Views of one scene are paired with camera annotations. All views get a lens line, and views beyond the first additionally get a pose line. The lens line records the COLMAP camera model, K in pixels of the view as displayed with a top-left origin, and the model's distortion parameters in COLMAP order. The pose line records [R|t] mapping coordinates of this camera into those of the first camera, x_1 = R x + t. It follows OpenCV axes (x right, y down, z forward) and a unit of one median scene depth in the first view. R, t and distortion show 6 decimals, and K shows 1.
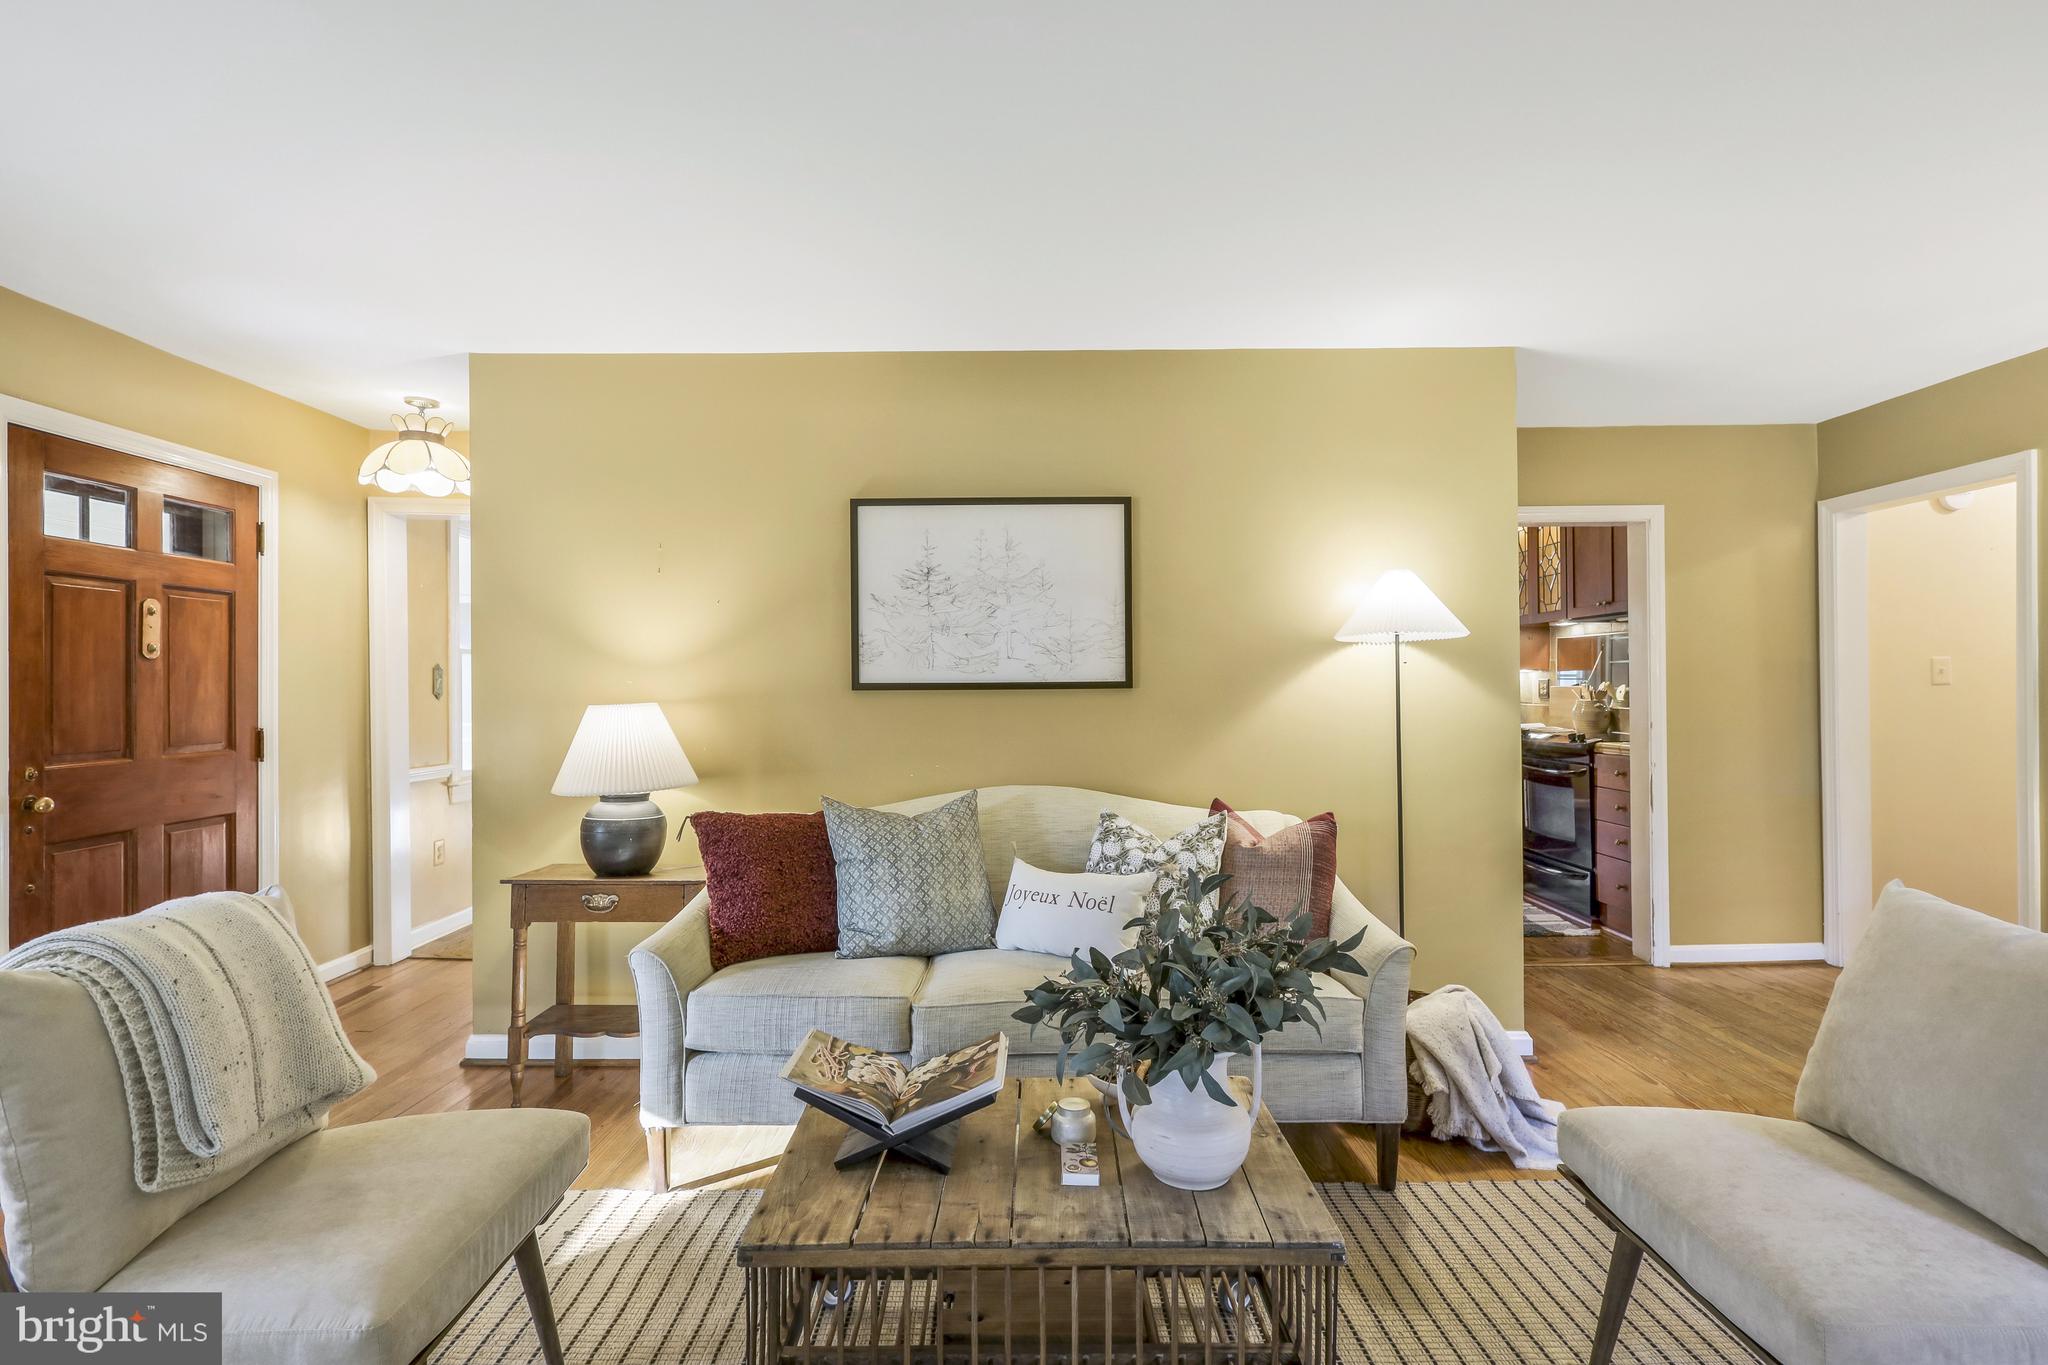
lens RADIAL K [[962.7, 0, 1021.9], [0, 962.7, 670.8], [0, 0, 1]] dist [0.000391, 0.000088]
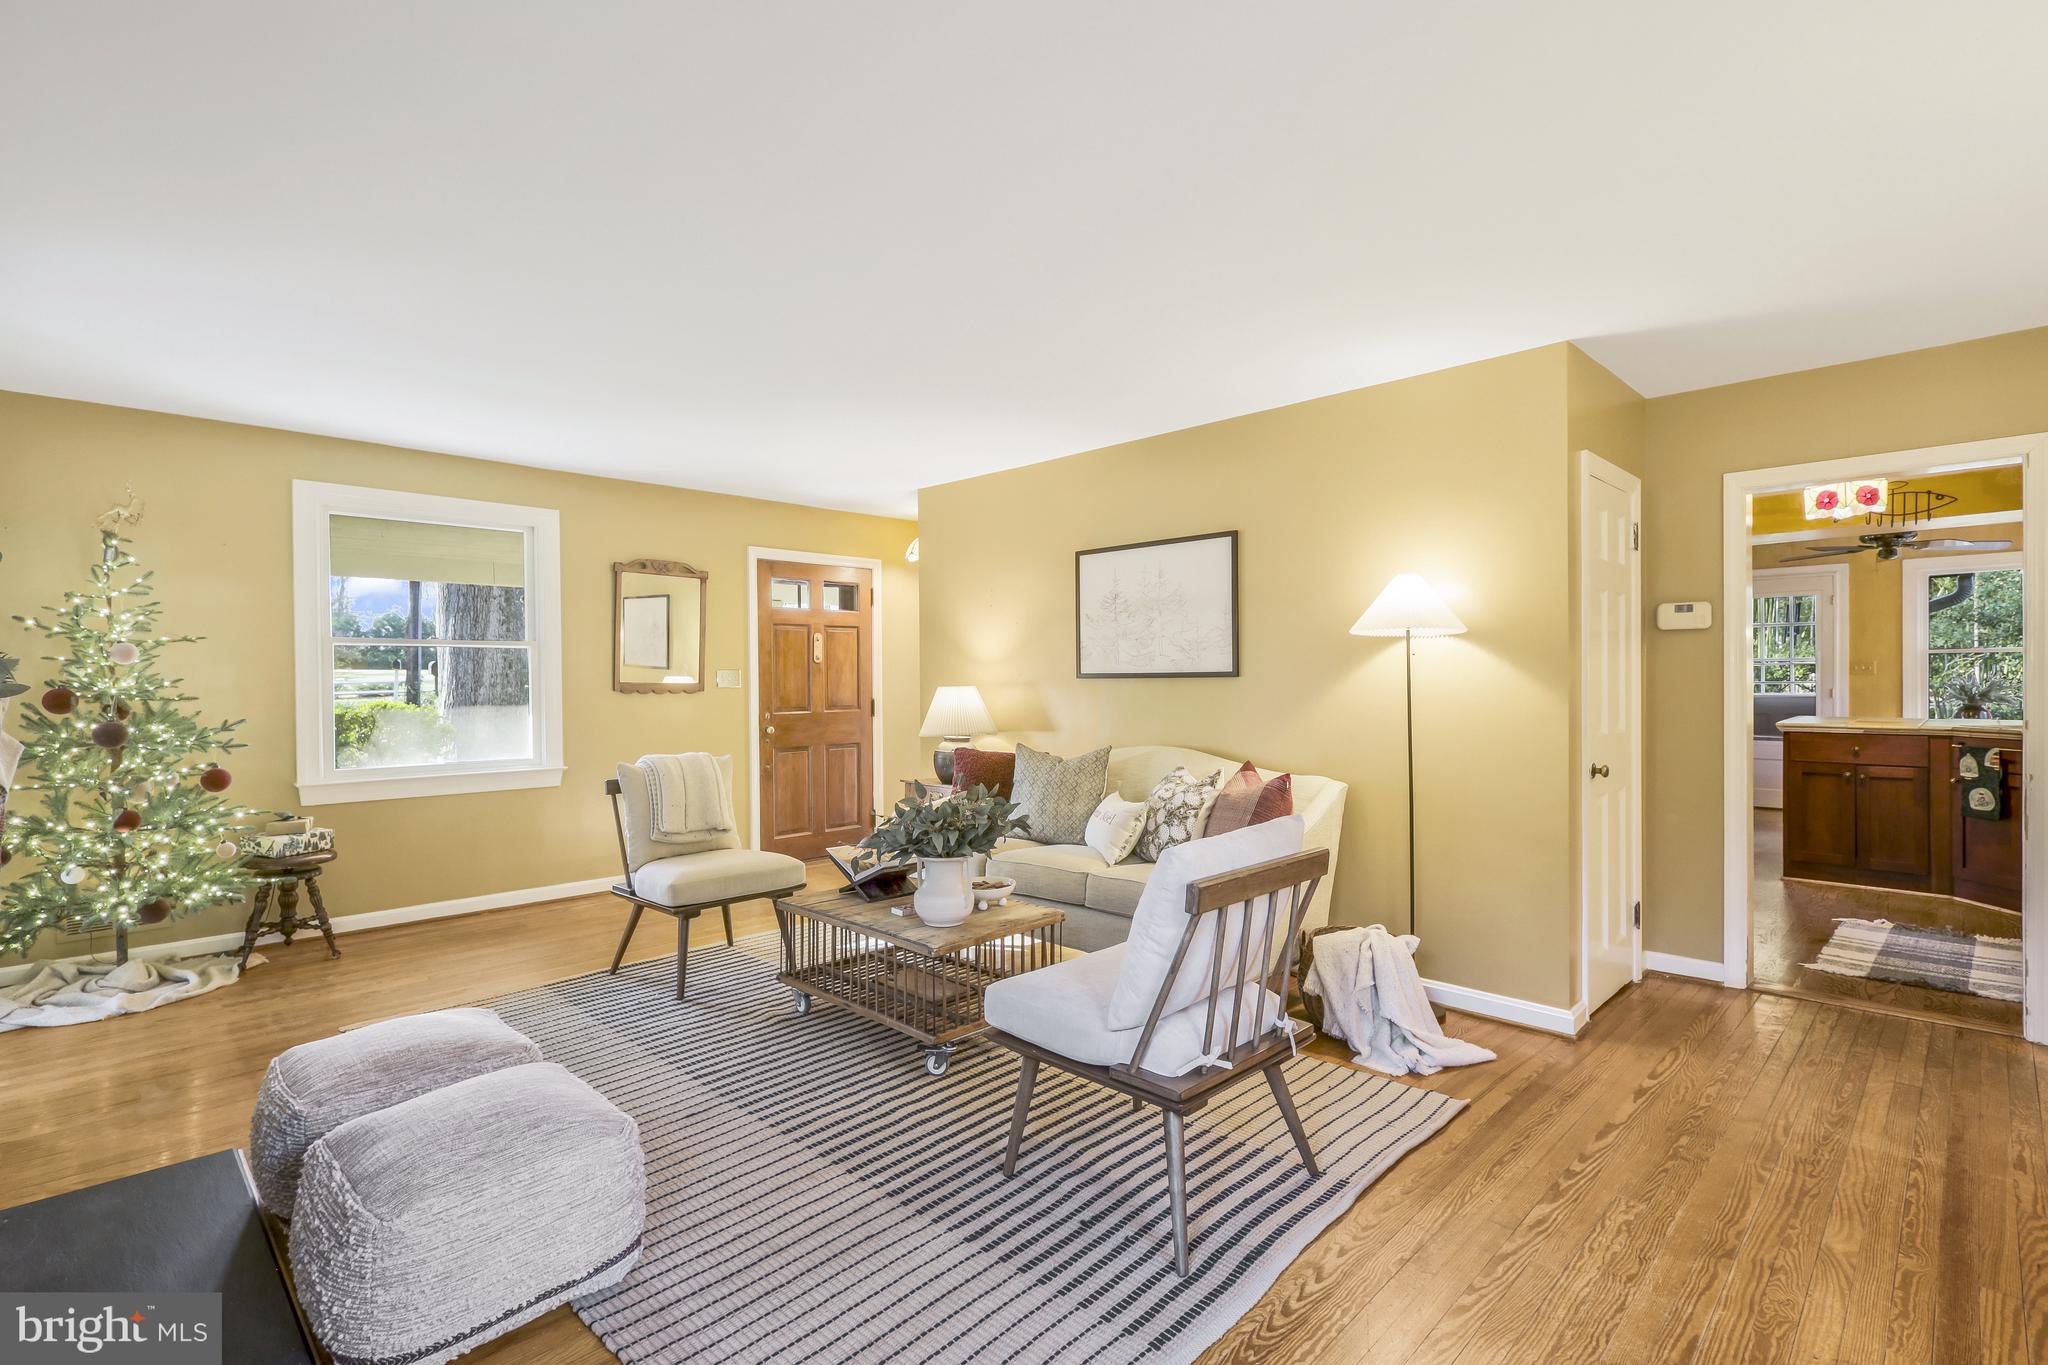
lens RADIAL K [[962.7, 0, 1021.9], [0, 962.7, 670.8], [0, 0, 1]] dist [0.000391, 0.000088]
pose [[0.707350, -0.005083, -0.706845, 0.826901], [0.011006, 0.999932, 0.003824, 0.001869], [0.706777, -0.010484, 0.707358, -0.130839]]
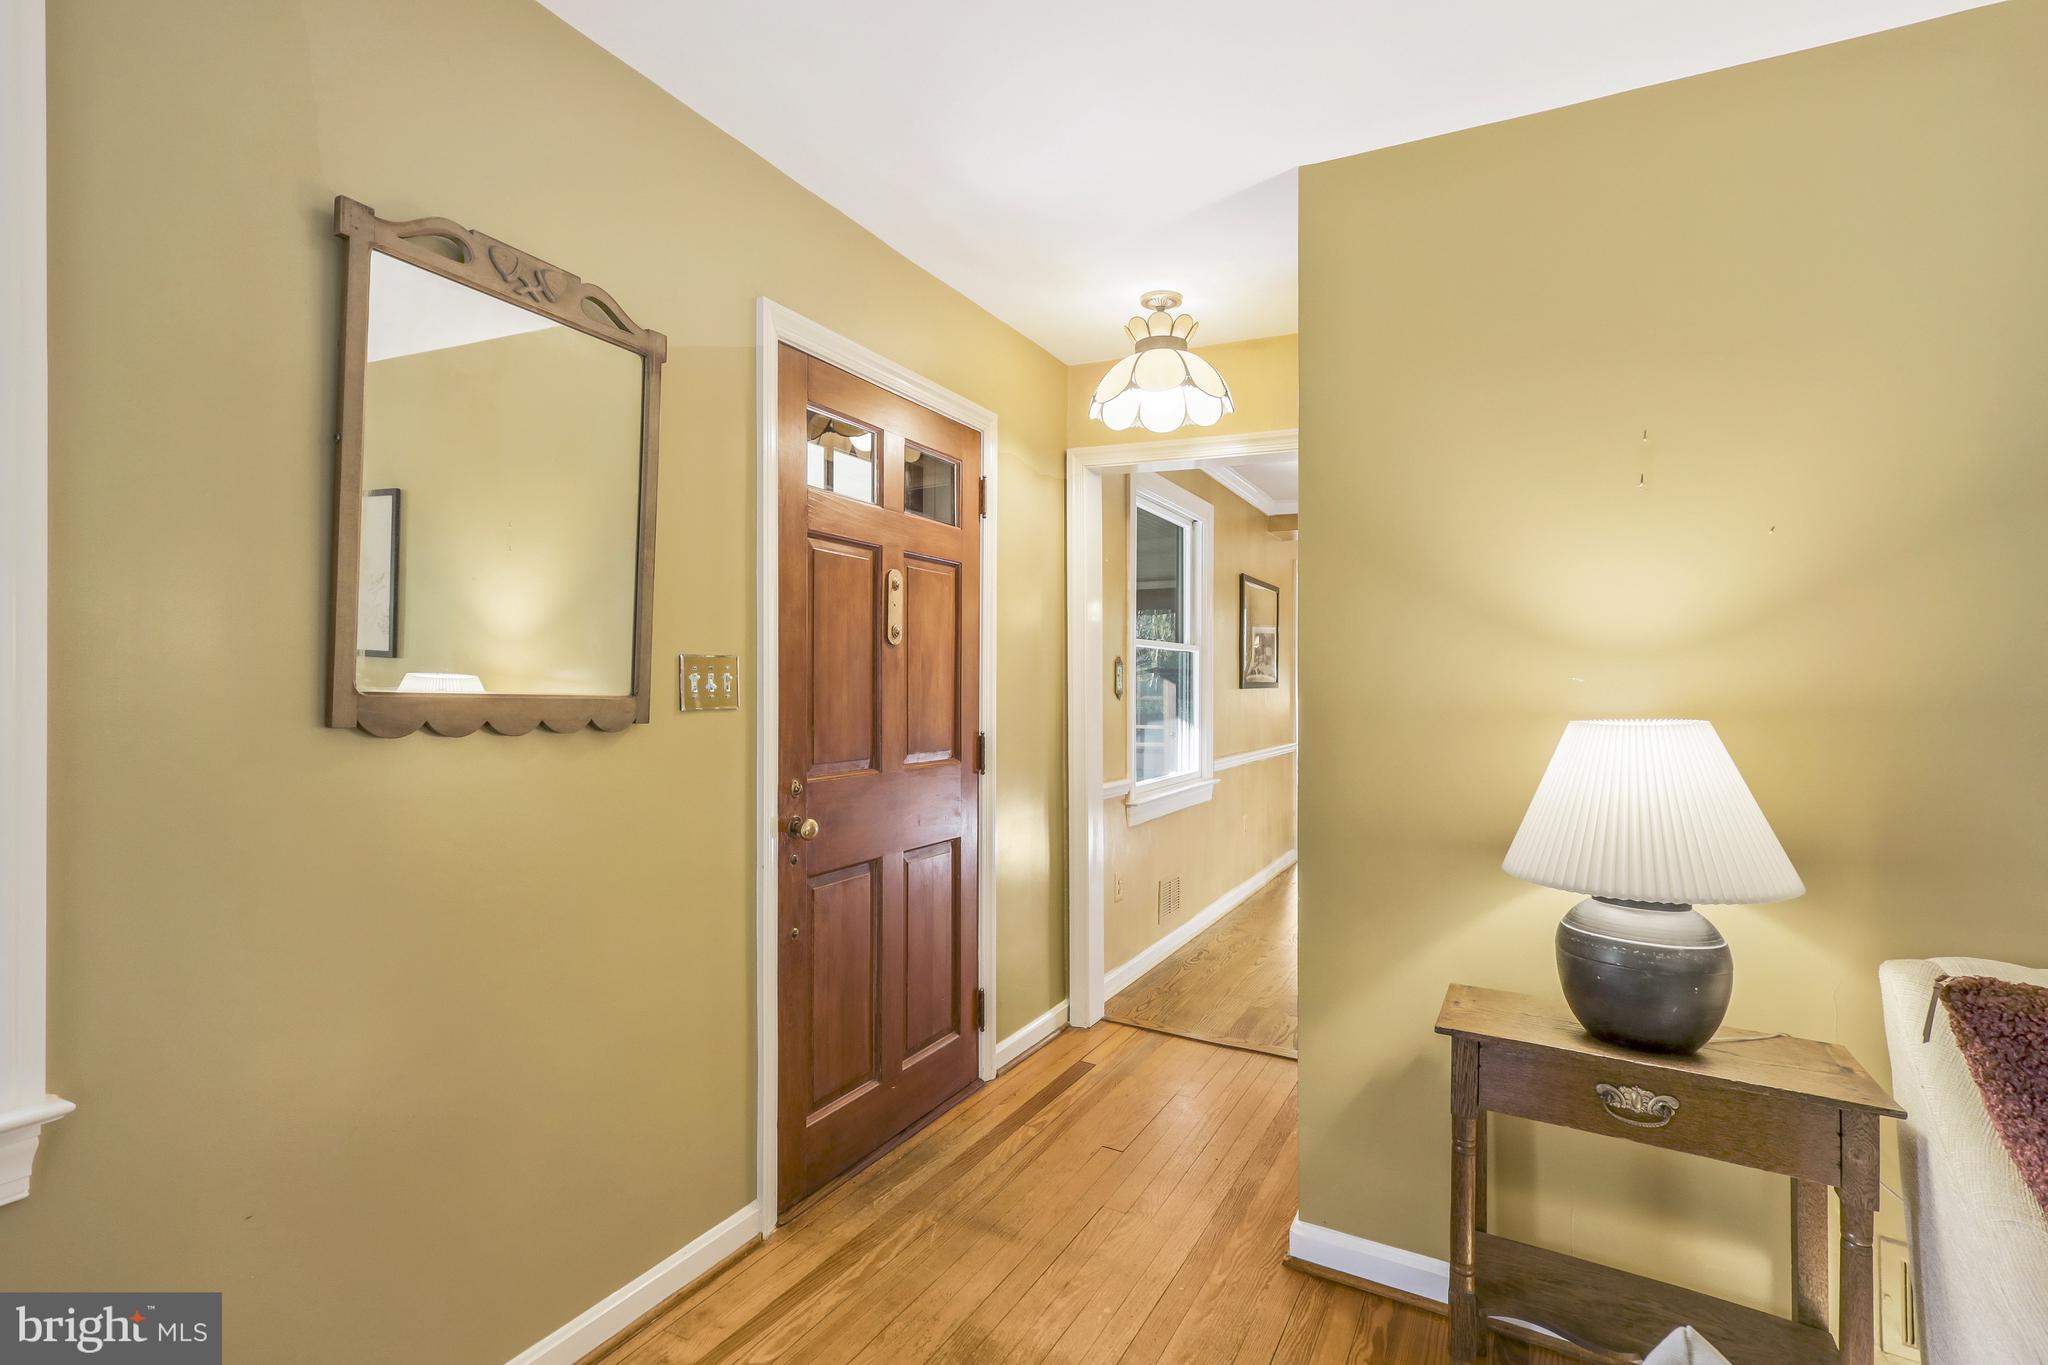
lens RADIAL K [[991.4, 0, 1009.9], [0, 991.4, 706.8], [0, 0, 1]] dist [0.000879, -0.000033]
pose [[0.880008, 0.028769, -0.474086, -0.425983], [-0.011450, 0.999159, 0.039378, 0.005220], [0.474820, -0.029224, 0.879597, 0.319485]]
